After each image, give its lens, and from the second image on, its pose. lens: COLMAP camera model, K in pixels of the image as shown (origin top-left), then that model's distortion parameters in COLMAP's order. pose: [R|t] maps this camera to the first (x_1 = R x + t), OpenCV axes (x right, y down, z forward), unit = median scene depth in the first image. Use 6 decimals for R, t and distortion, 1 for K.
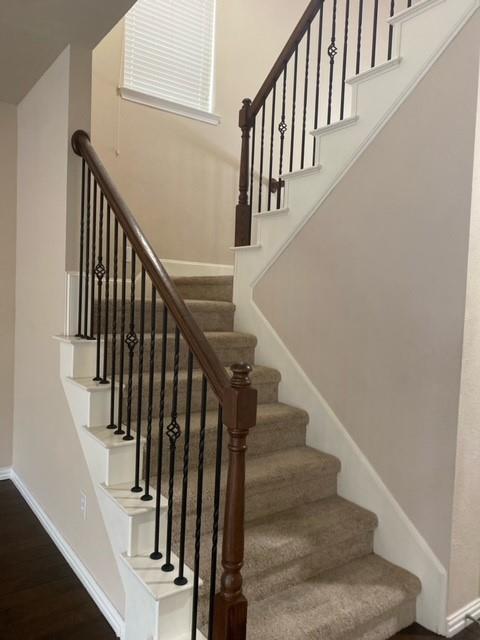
lens RADIAL K [[490.4, 0, 248.4], [0, 490.4, 316.4], [0, 0, 1]] dist [0.057084, -0.089335]
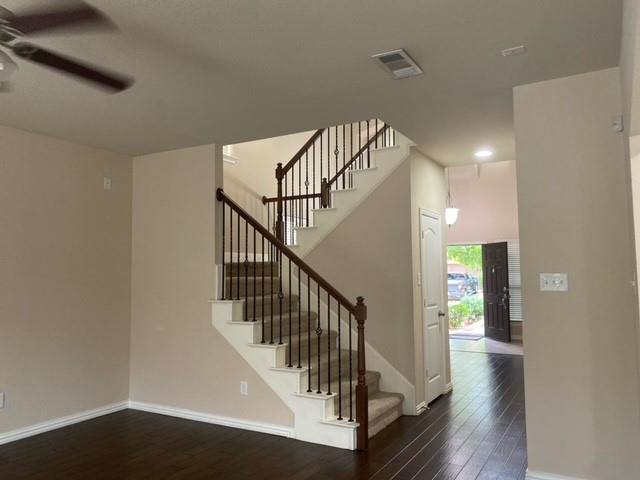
lens RADIAL K [[490.4, 0, 324.9], [0, 490.4, 237.4], [0, 0, 1]] dist [0.057084, -0.089335]
pose [[0.910296, -0.015236, 0.413677, -0.749304], [0.059730, 0.993699, -0.094839, 0.006103], [-0.409626, 0.111040, 0.905470, -0.815417]]
